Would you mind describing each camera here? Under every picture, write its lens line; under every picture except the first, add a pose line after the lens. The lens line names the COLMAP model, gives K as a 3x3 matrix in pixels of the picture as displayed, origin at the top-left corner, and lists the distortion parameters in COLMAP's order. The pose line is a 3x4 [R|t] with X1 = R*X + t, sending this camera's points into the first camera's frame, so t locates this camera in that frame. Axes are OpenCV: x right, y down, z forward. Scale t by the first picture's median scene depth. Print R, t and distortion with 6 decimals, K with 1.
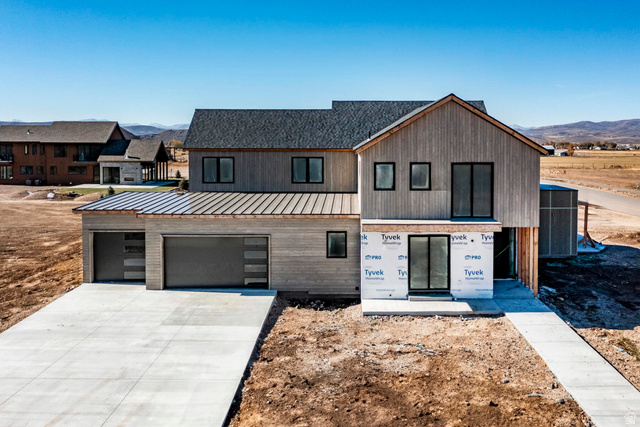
lens RADIAL K [[523.8, 0, 341.7], [0, 523.8, 153.1], [0, 0, 1]] dist [-0.009722, 0.001873]
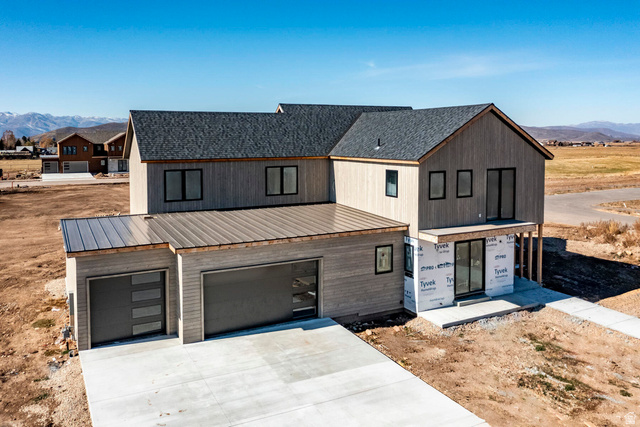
lens RADIAL K [[523.8, 0, 302.6], [0, 523.8, 163.3], [0, 0, 1]] dist [-0.009722, 0.001873]
pose [[0.889894, -0.029824, 0.455191, -0.577144], [0.018775, 0.999410, 0.028778, -0.029817], [-0.455781, -0.017063, 0.889928, 0.229979]]
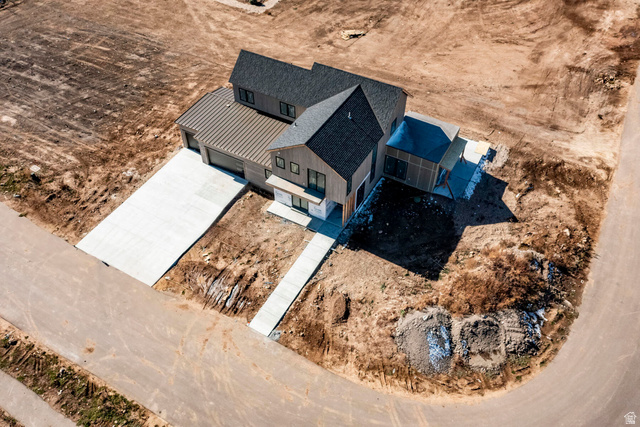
lens RADIAL K [[523.8, 0, 312.9], [0, 523.8, 197.1], [0, 0, 1]] dist [-0.009722, 0.001873]
pose [[0.873862, 0.340246, -0.347272, 0.956287], [-0.009472, 0.726076, 0.687550, -1.285246], [0.486082, -0.597534, 0.637713, -0.367298]]
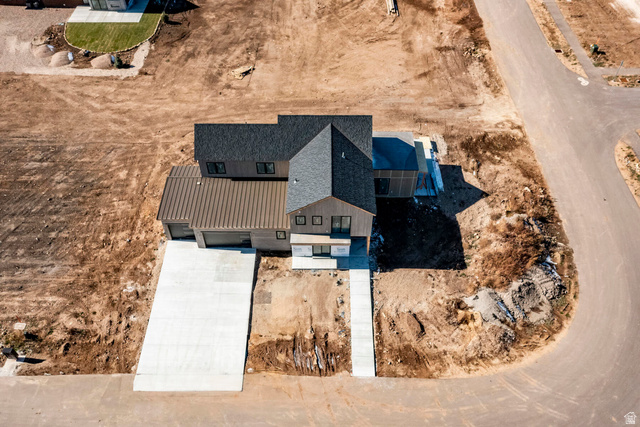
lens RADIAL K [[532.5, 0, 308.3], [0, 532.5, 238.1], [0, 0, 1]] dist [-0.012434, 0.000775]
pose [[0.999802, -0.002244, -0.019755, 0.151393], [0.016032, 0.678597, 0.734336, -1.491735], [0.011757, -0.734508, 0.678498, -0.542584]]
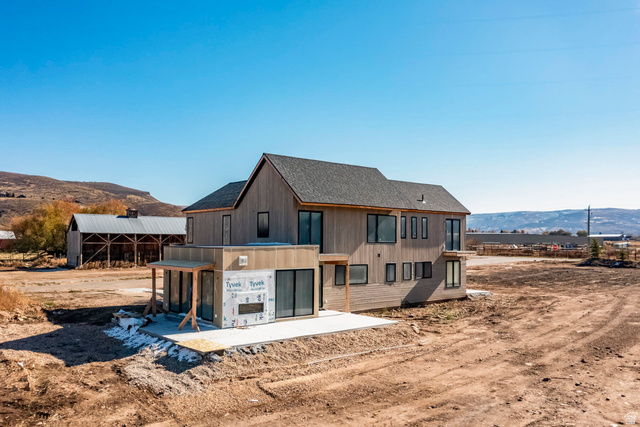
lens RADIAL K [[523.8, 0, 320.2], [0, 523.8, 210.6], [0, 0, 1]] dist [-0.009722, 0.001873]
pose [[-0.756245, -0.040728, -0.653020, 1.144531], [-0.018773, 0.999000, -0.040566, 0.054945], [0.654020, -0.018419, -0.756253, 2.534321]]
